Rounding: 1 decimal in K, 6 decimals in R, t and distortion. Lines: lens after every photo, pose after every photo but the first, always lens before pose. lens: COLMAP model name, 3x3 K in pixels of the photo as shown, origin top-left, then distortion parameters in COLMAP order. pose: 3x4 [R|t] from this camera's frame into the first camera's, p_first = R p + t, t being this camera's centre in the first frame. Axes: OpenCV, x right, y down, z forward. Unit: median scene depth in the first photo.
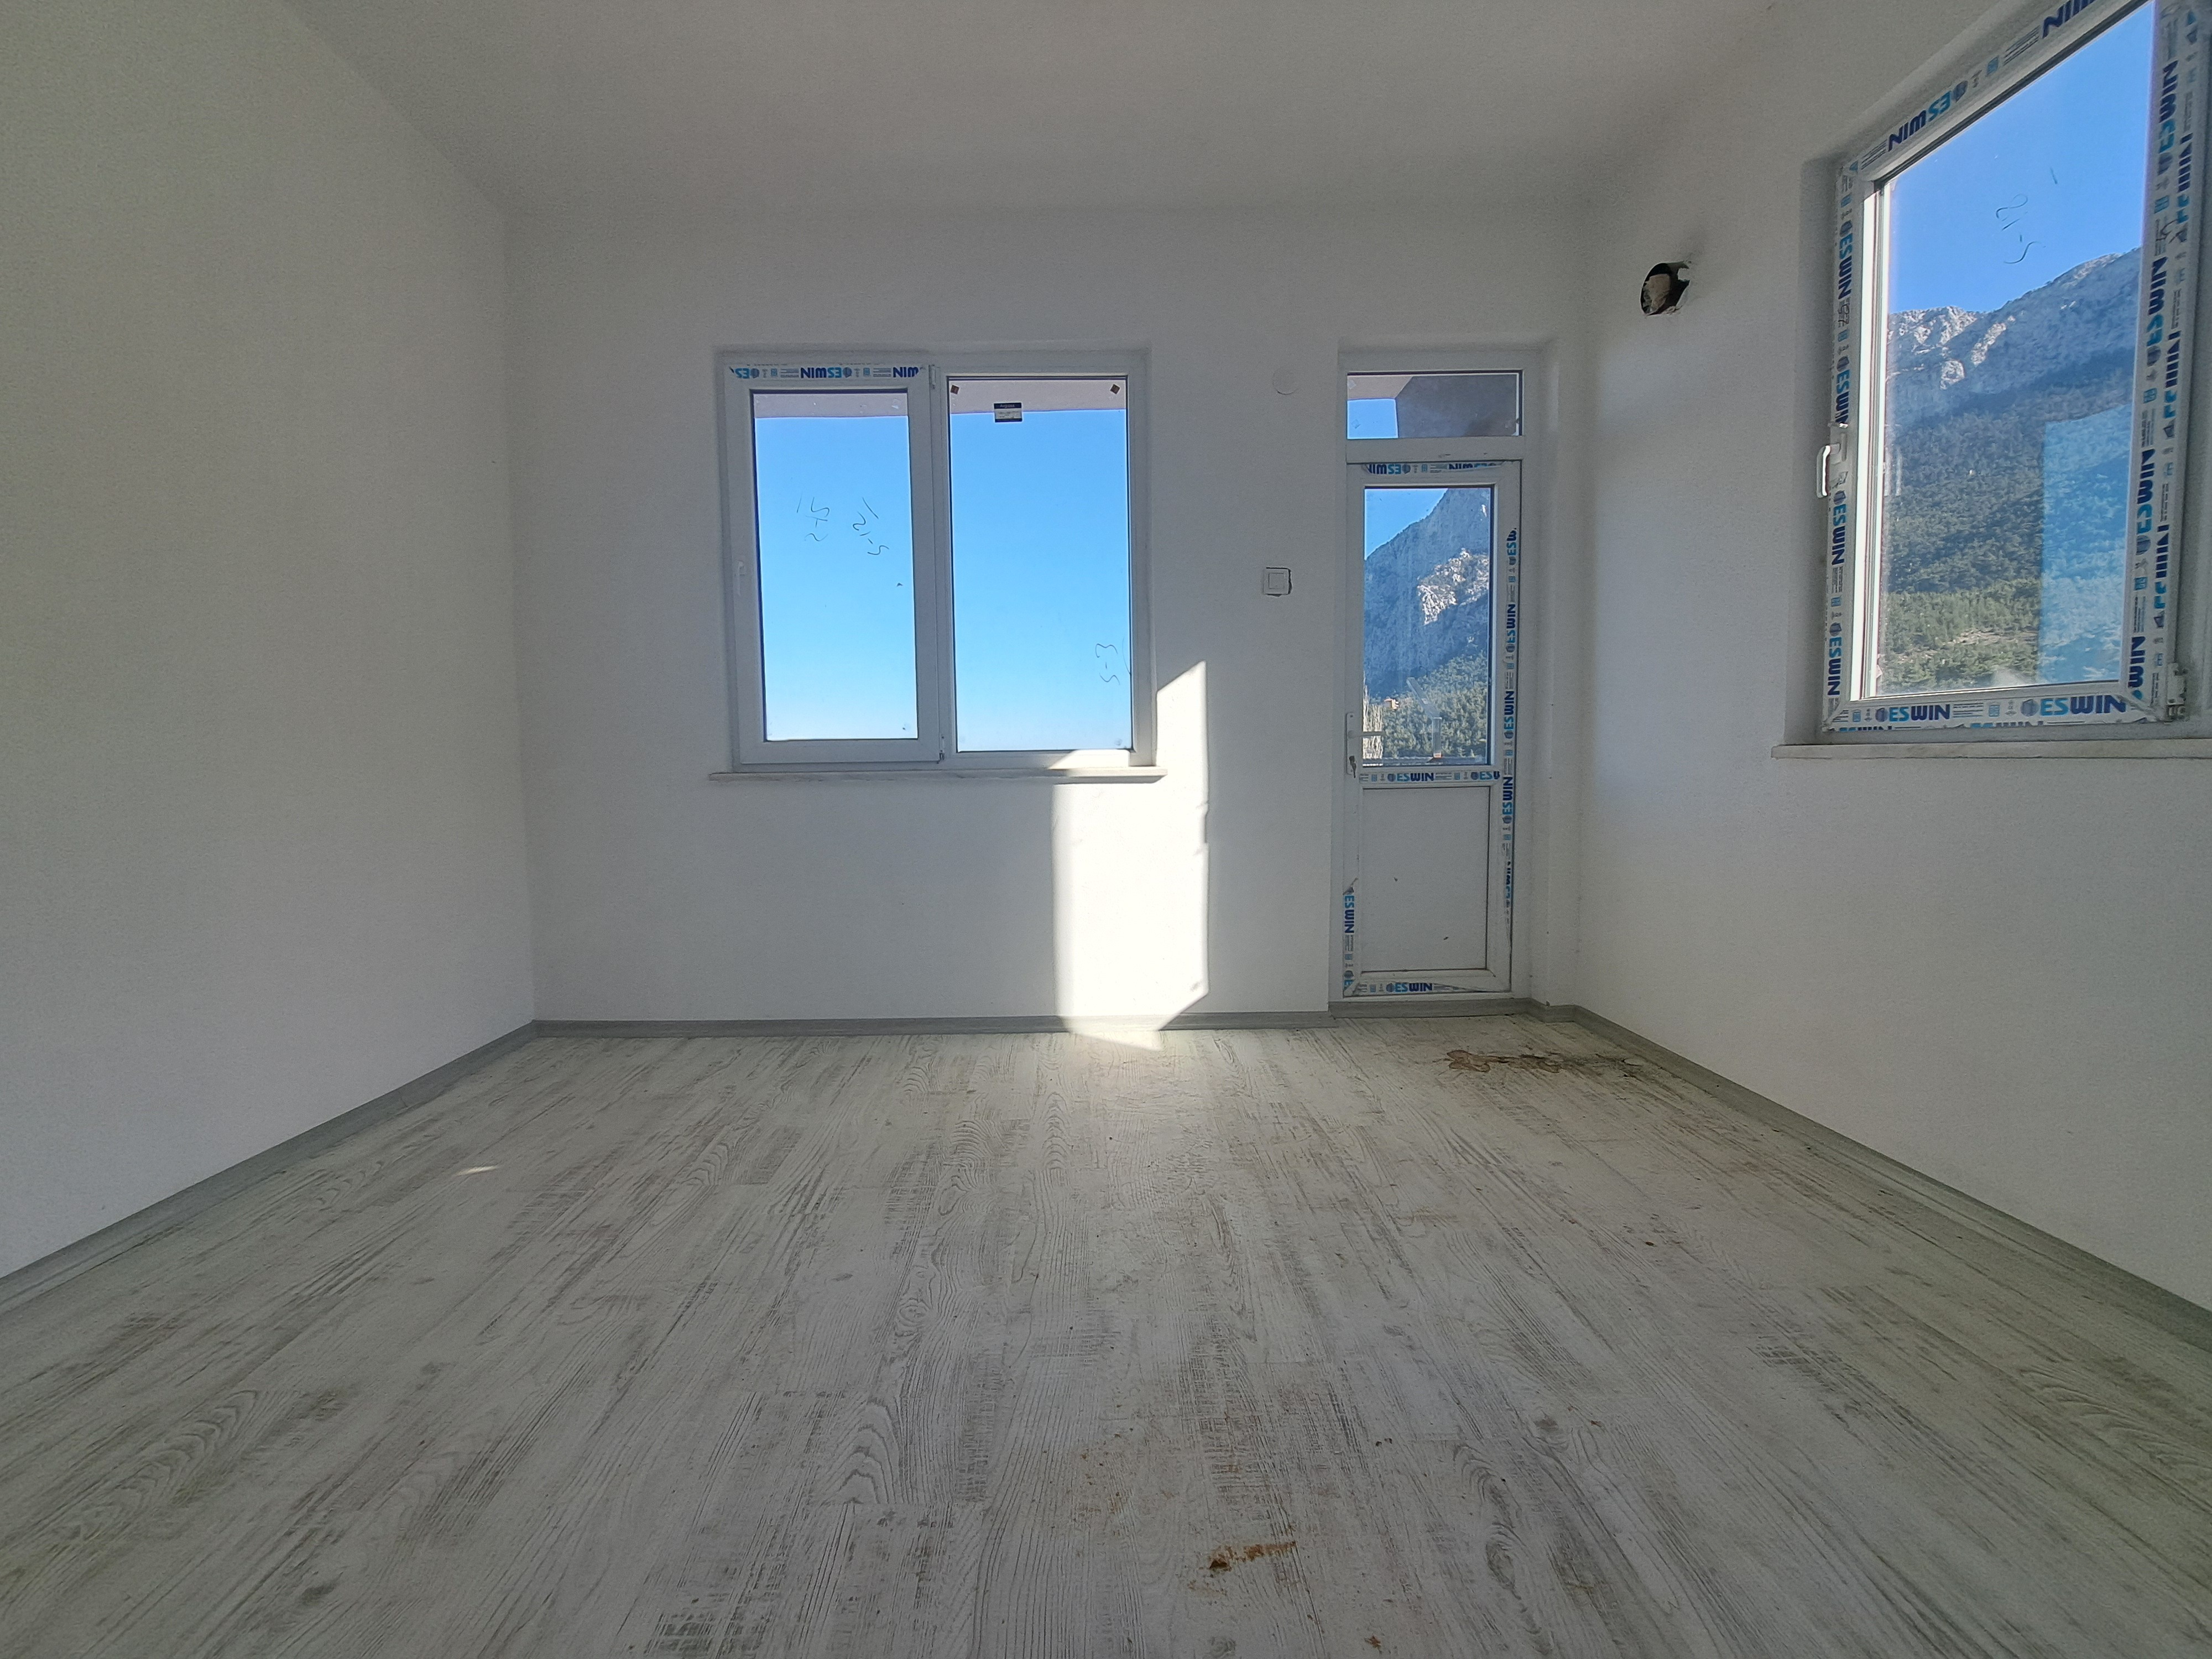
lens RADIAL K [[888.4, 0, 1096.4], [0, 888.4, 824.2], [0, 0, 1]] dist [-0.015171, -0.000689]
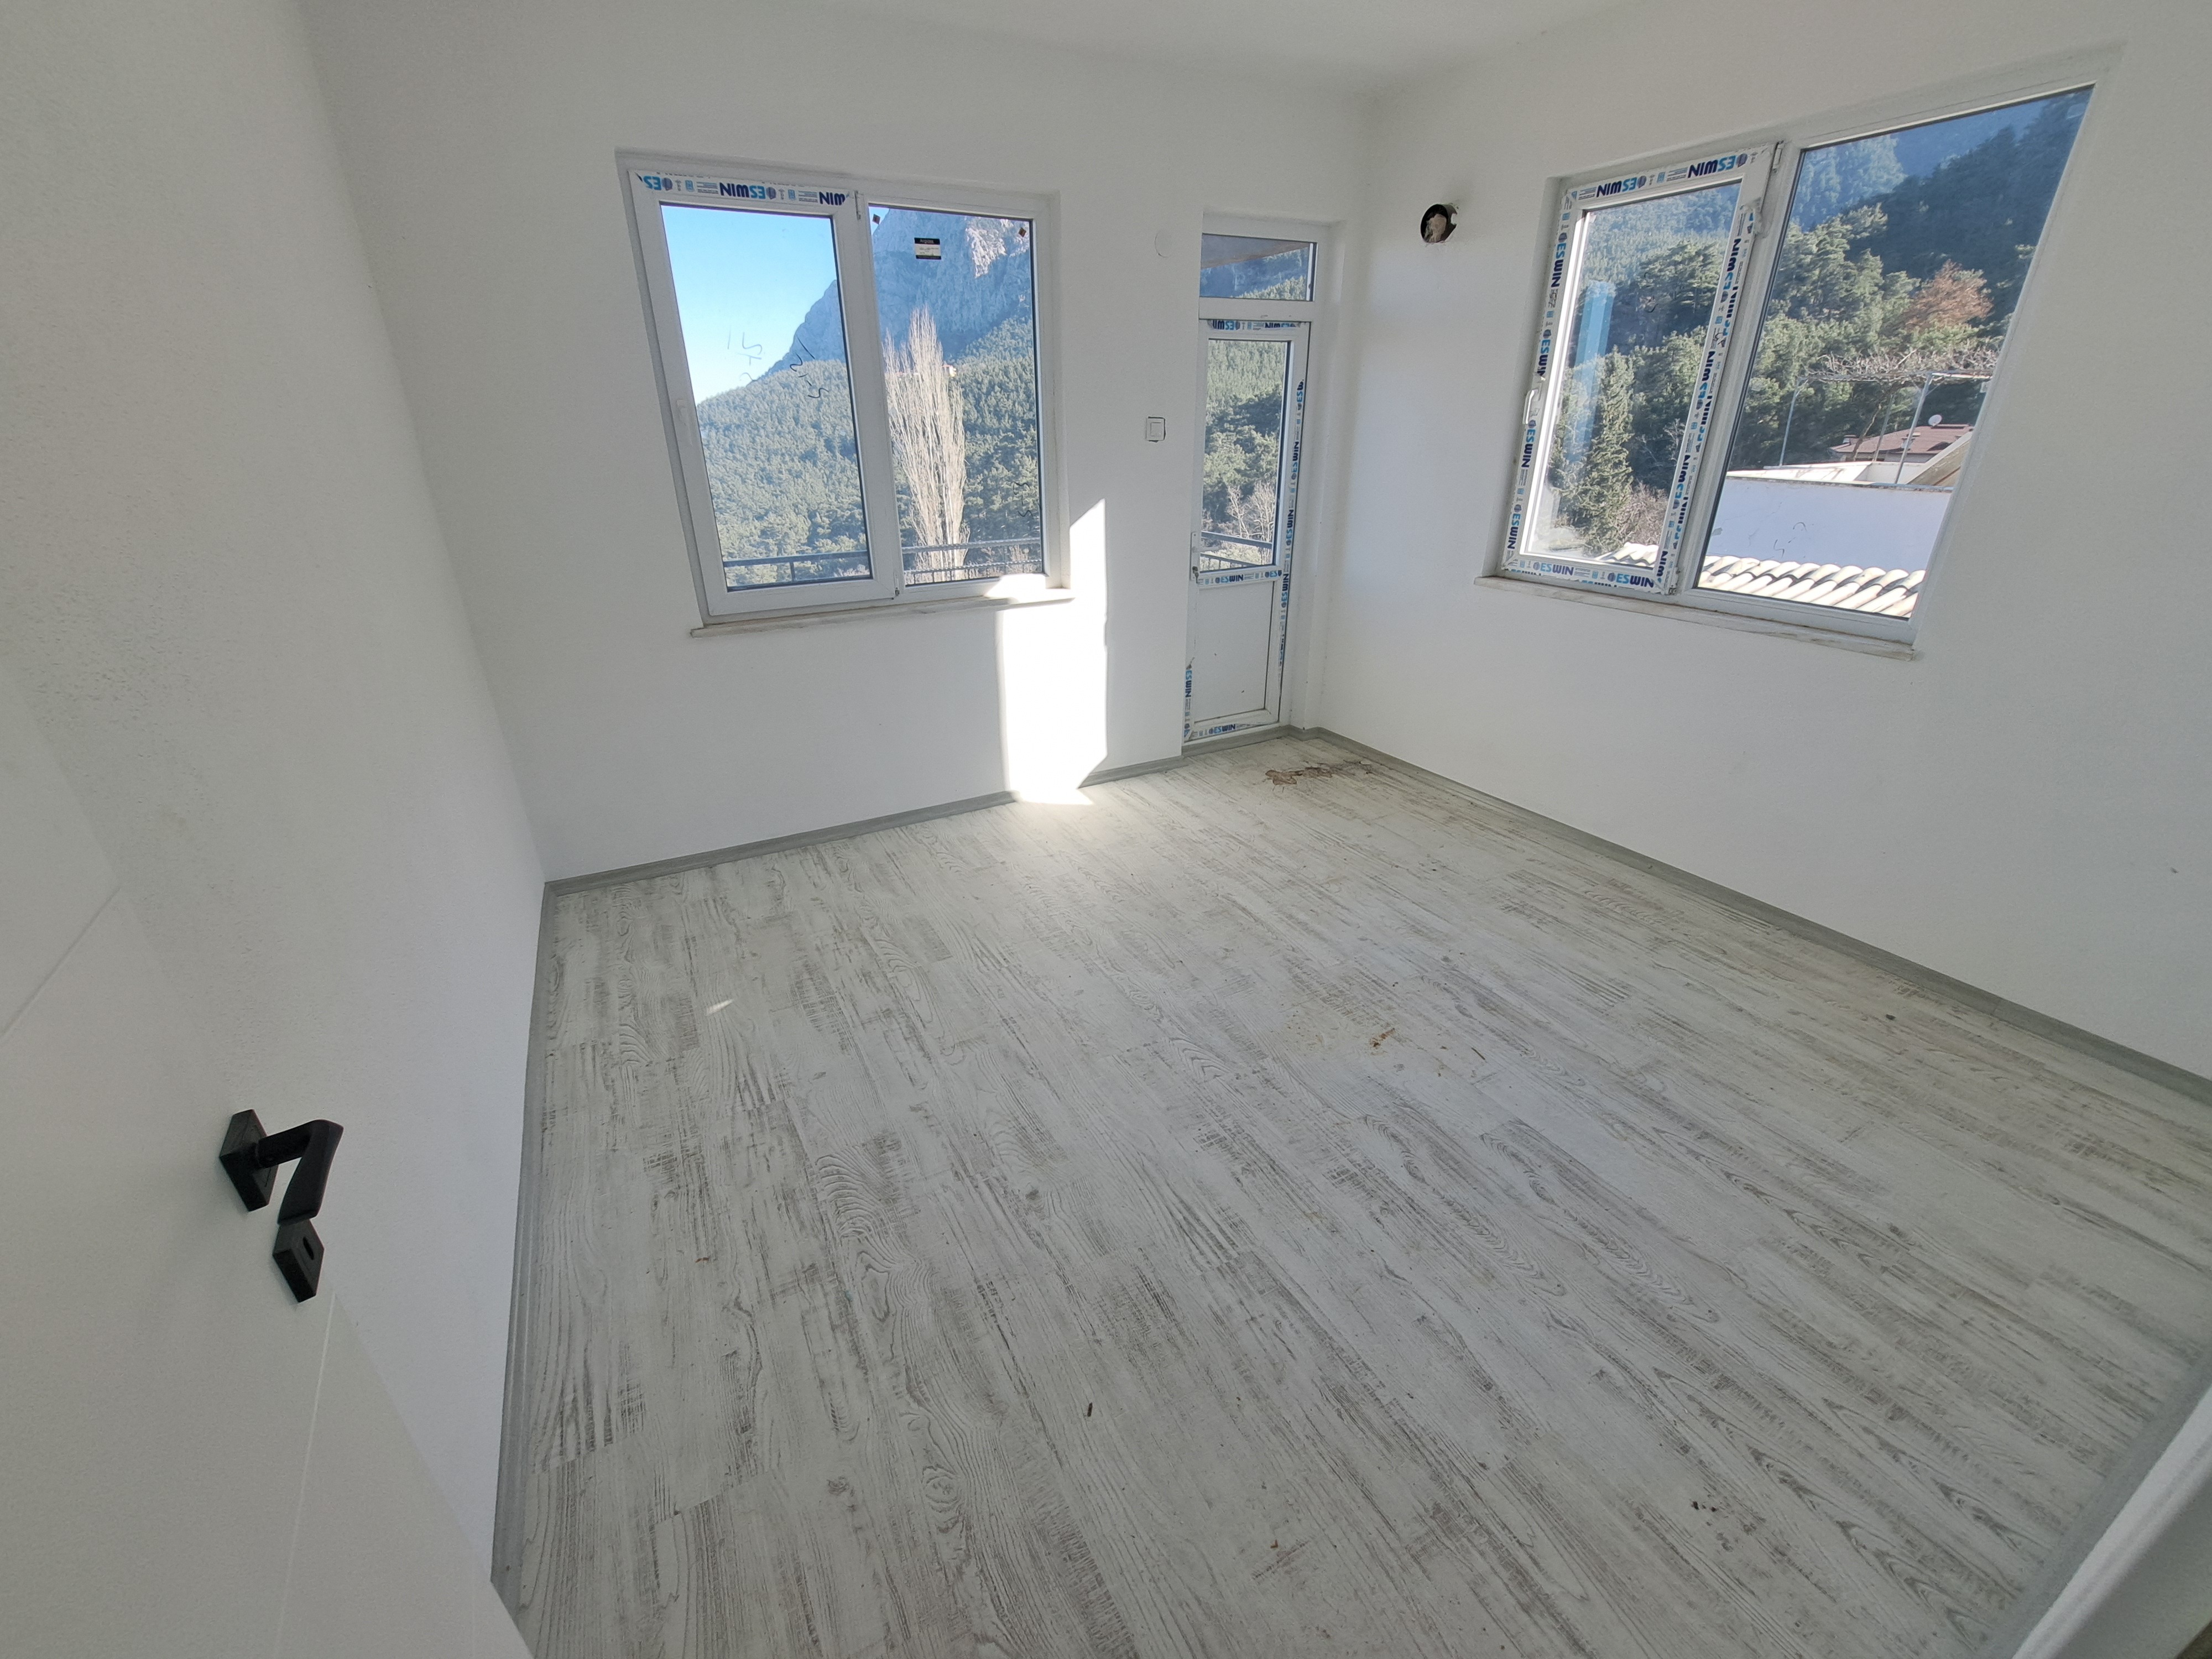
lens RADIAL K [[873.9, 0, 1099.6], [0, 873.9, 822.4], [0, 0, 1]] dist [-0.010646, -0.000405]
pose [[0.889476, -0.185111, 0.417811, -0.561278], [0.031751, 0.937109, 0.347590, -0.218108], [-0.455877, -0.295907, 0.839414, -0.175687]]
